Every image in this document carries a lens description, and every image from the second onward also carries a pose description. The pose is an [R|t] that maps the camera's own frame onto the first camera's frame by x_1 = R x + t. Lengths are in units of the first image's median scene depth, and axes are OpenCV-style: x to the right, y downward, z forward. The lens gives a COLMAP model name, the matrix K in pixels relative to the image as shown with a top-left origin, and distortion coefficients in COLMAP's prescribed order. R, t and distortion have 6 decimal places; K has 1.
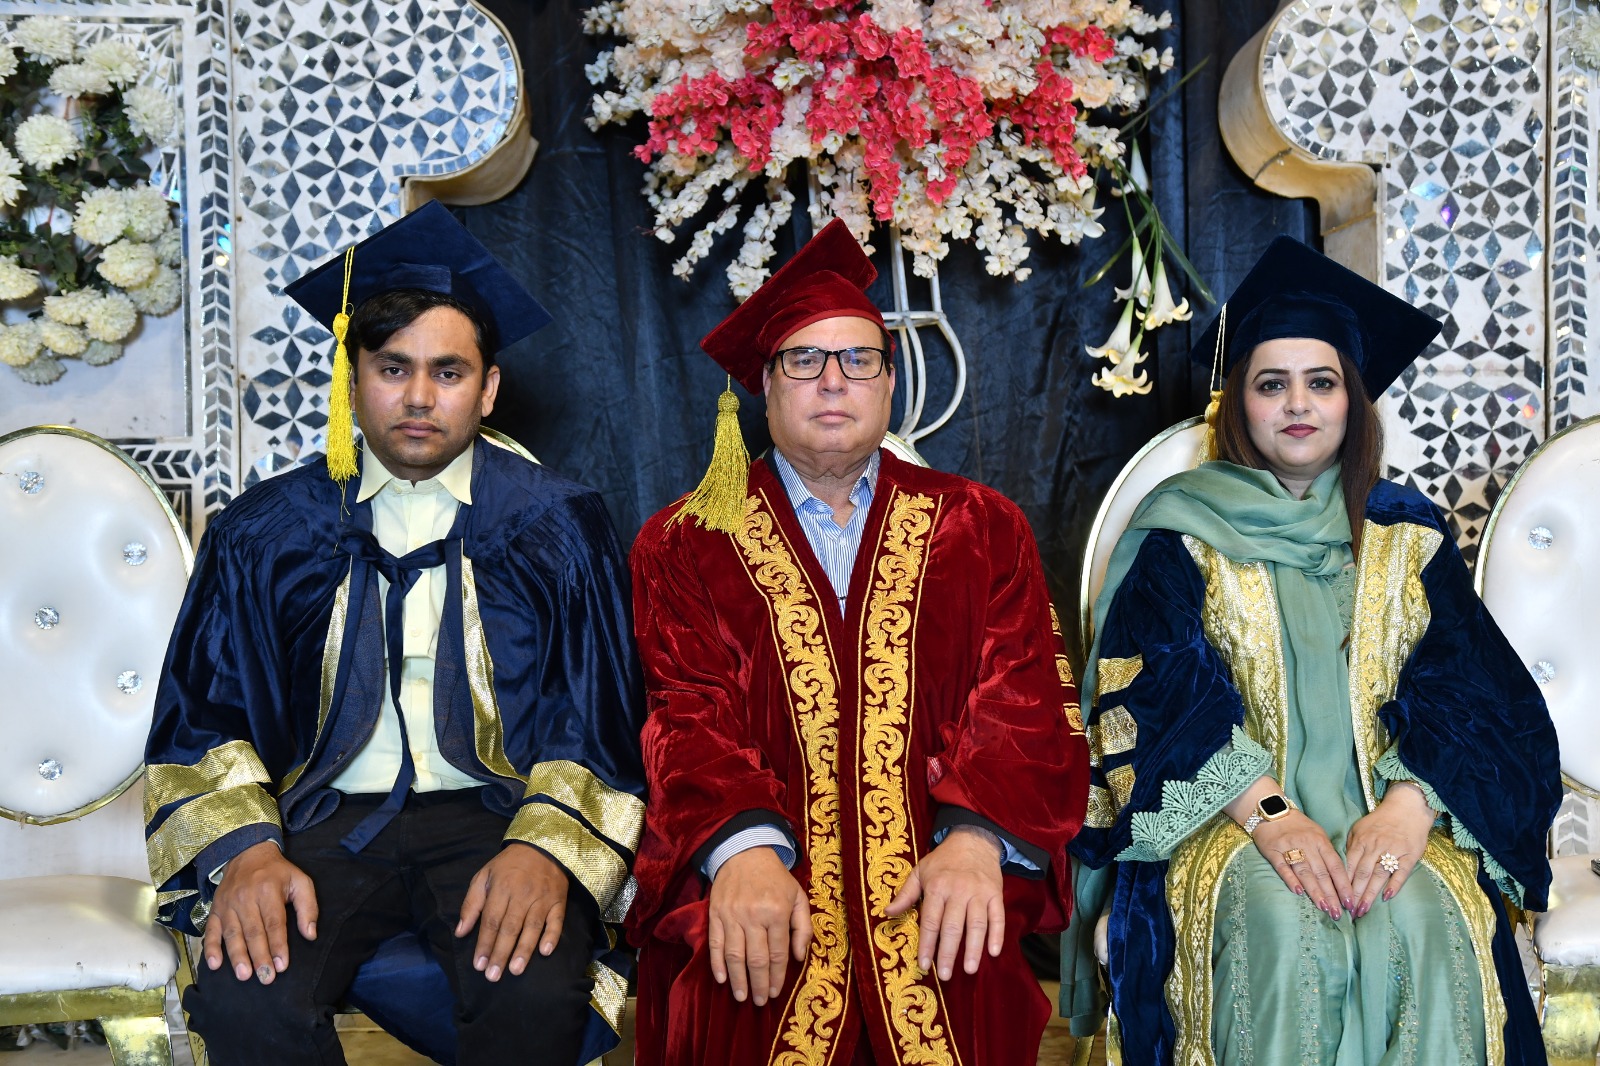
lens RADIAL K [[1893.1, 0, 800.0], [0, 1893.1, 533.0], [0, 0, 1]] dist [0.019575, 0.176043]
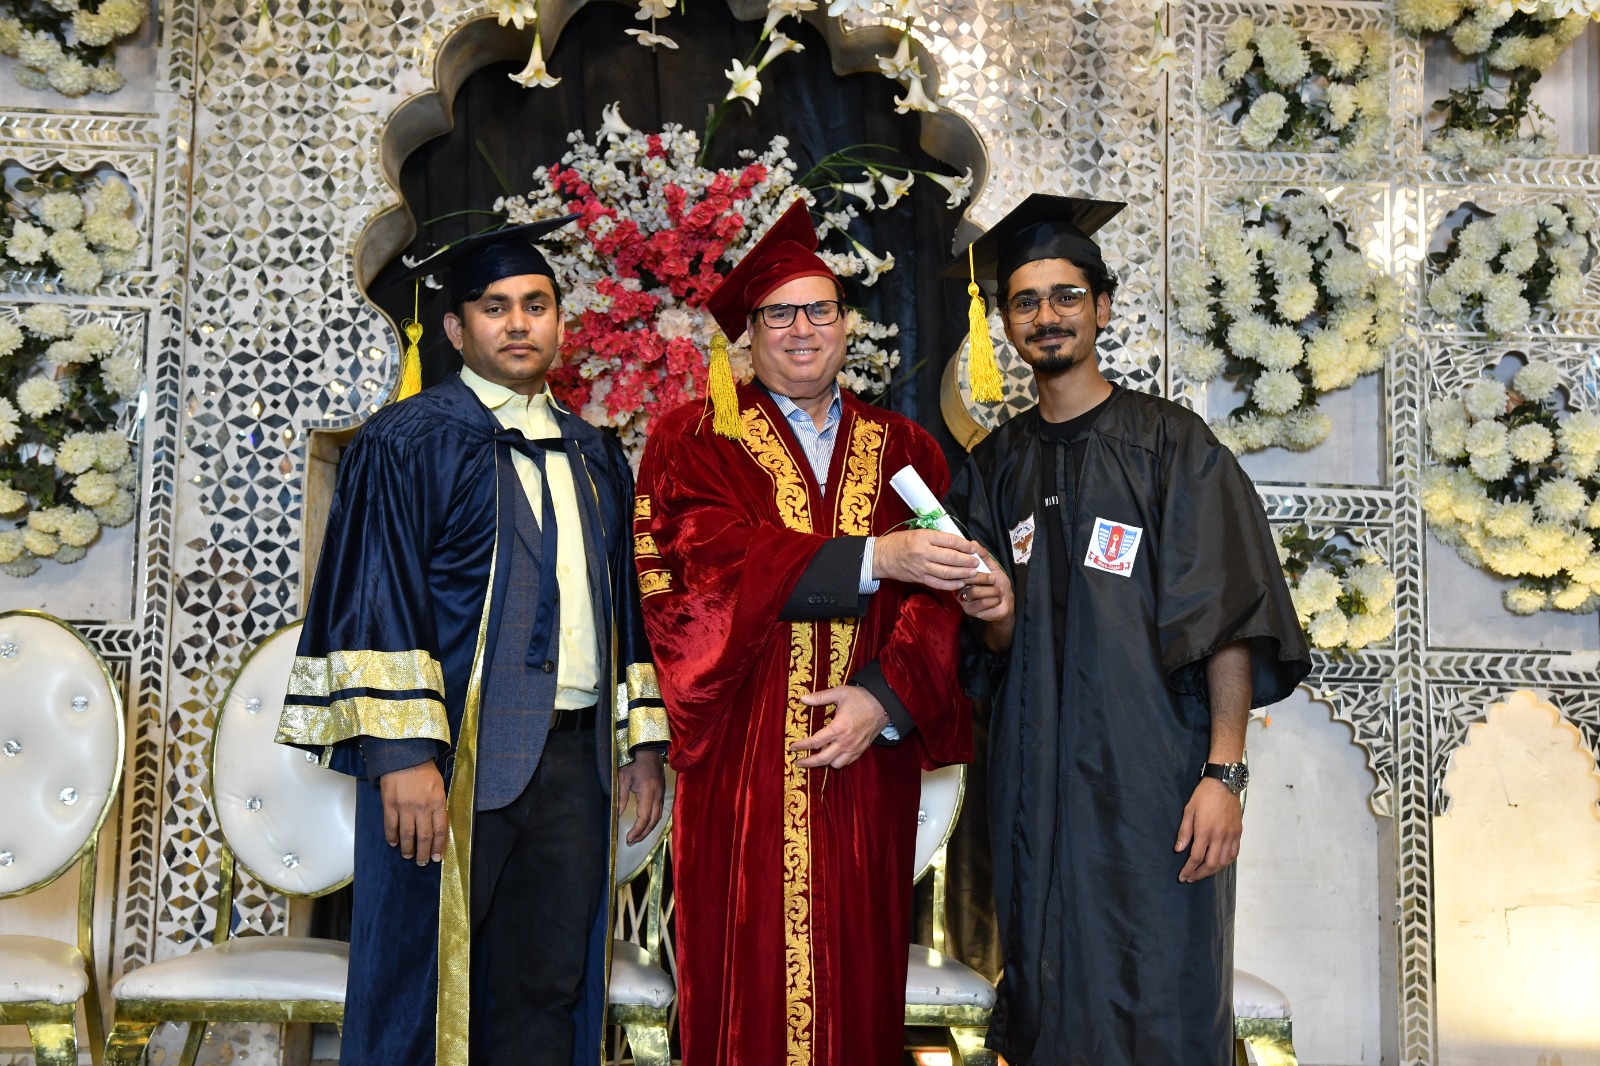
lens RADIAL K [[1839.5, 0, 800.0], [0, 1839.5, 533.0], [0, 0, 1]] dist [0.018611, 0.147257]
pose [[0.999316, 0.031349, 0.019618, 0.110480], [-0.029097, 0.993928, -0.106113, 0.011489], [-0.022826, 0.105470, 0.994160, -0.279942]]
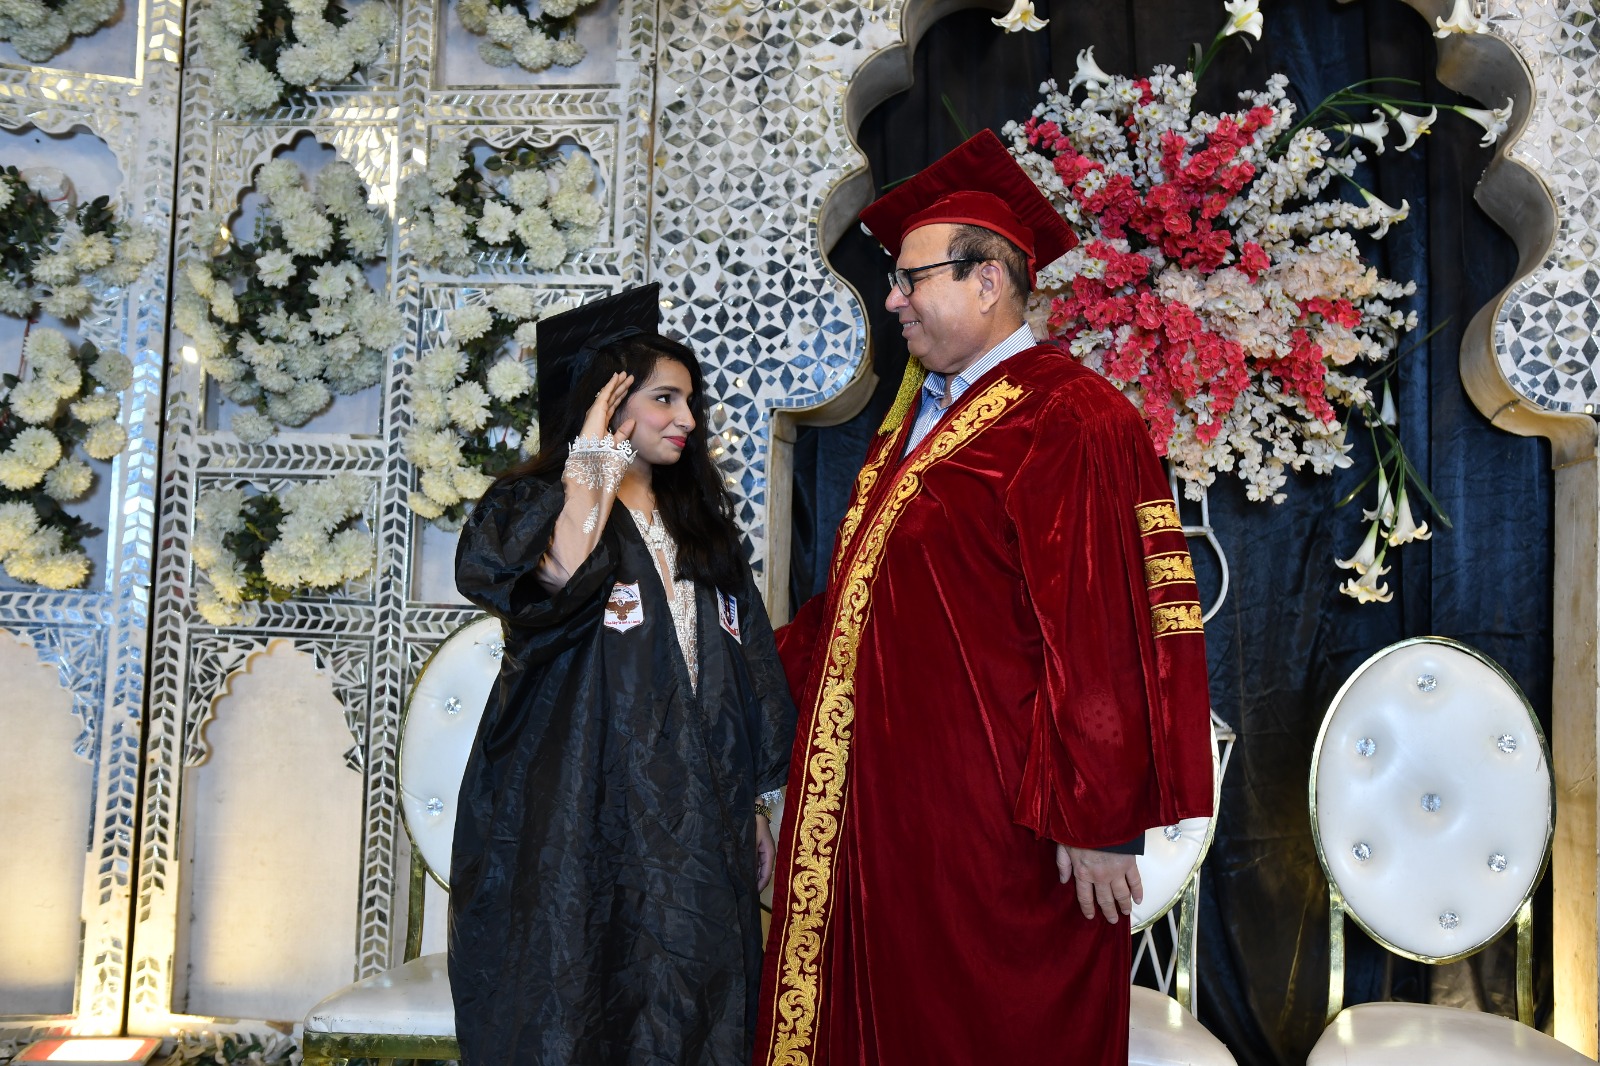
lens RADIAL K [[1764.9, 0, 800.0], [0, 1764.9, 533.0], [0, 0, 1]] dist [0.002501, 0.155586]
pose [[0.985035, 0.033375, -0.169094, 0.009591], [-0.046097, 0.996347, -0.071880, -0.021996], [0.166078, 0.078599, 0.982975, -0.140472]]
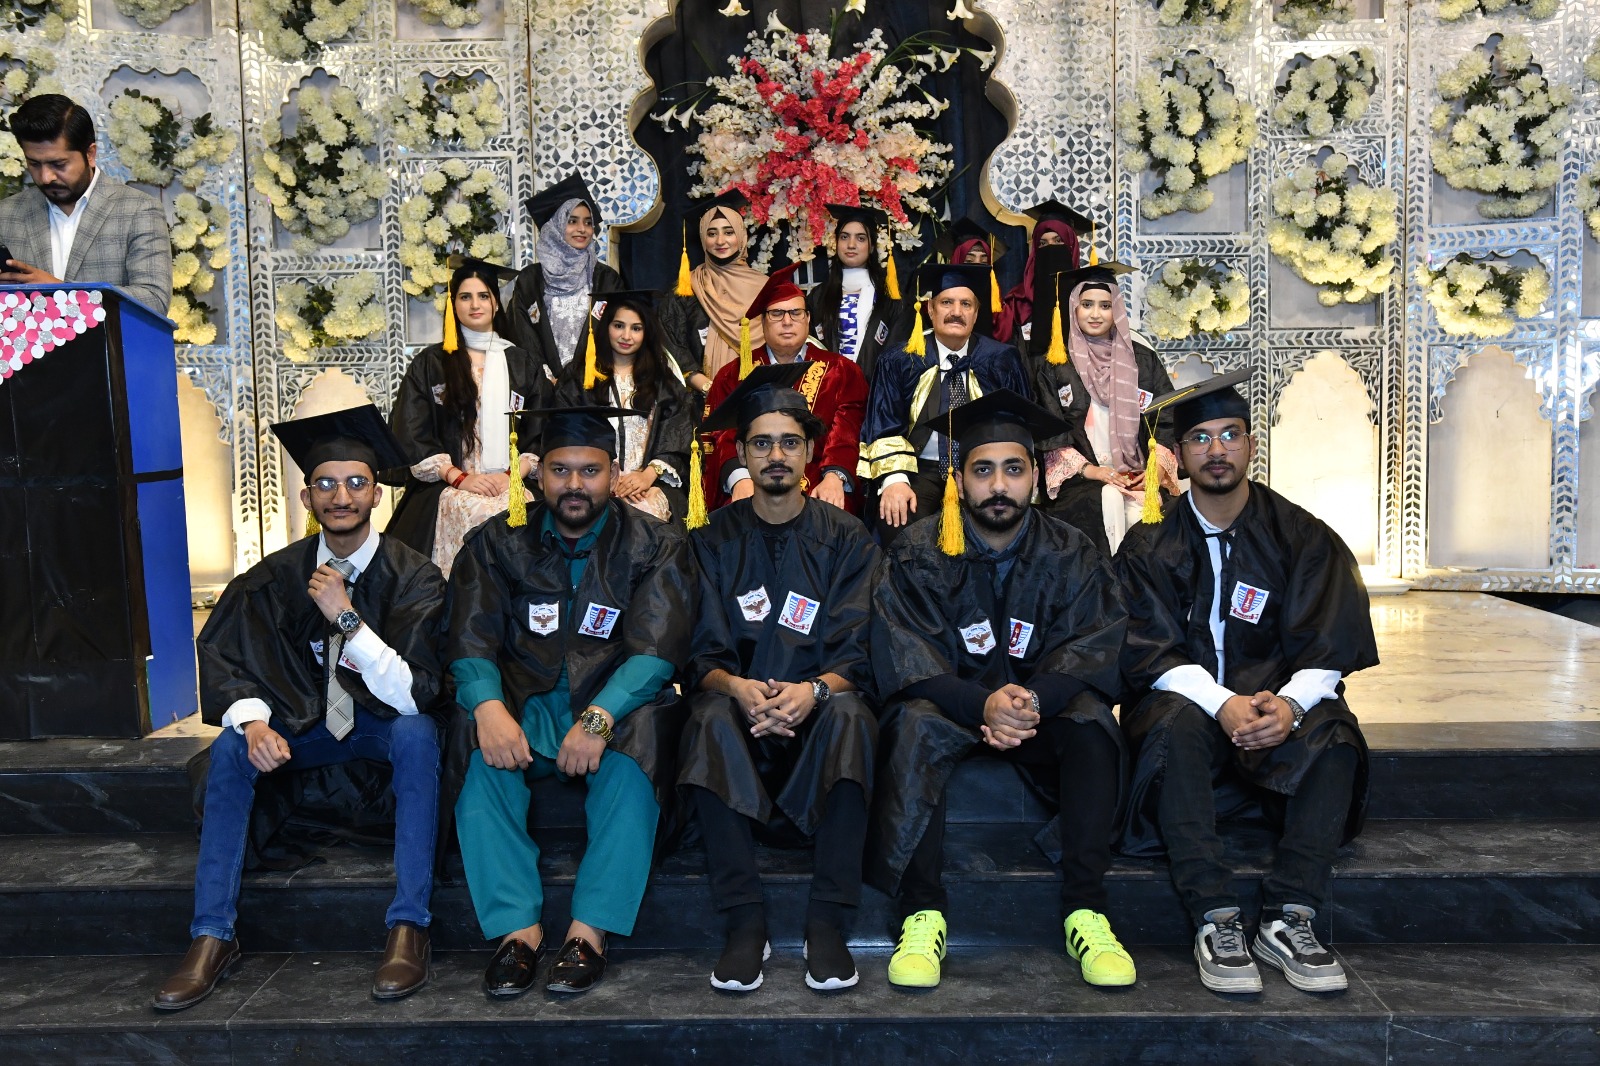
lens RADIAL K [[1582.0, 0, 800.0], [0, 1582.0, 533.0], [0, 0, 1]] dist [-0.004890, 0.027699]
pose [[0.999655, -0.004991, -0.025796, 0.066488], [0.006823, 0.997421, 0.071447, 0.045781], [0.025373, -0.071598, 0.997111, -0.903412]]
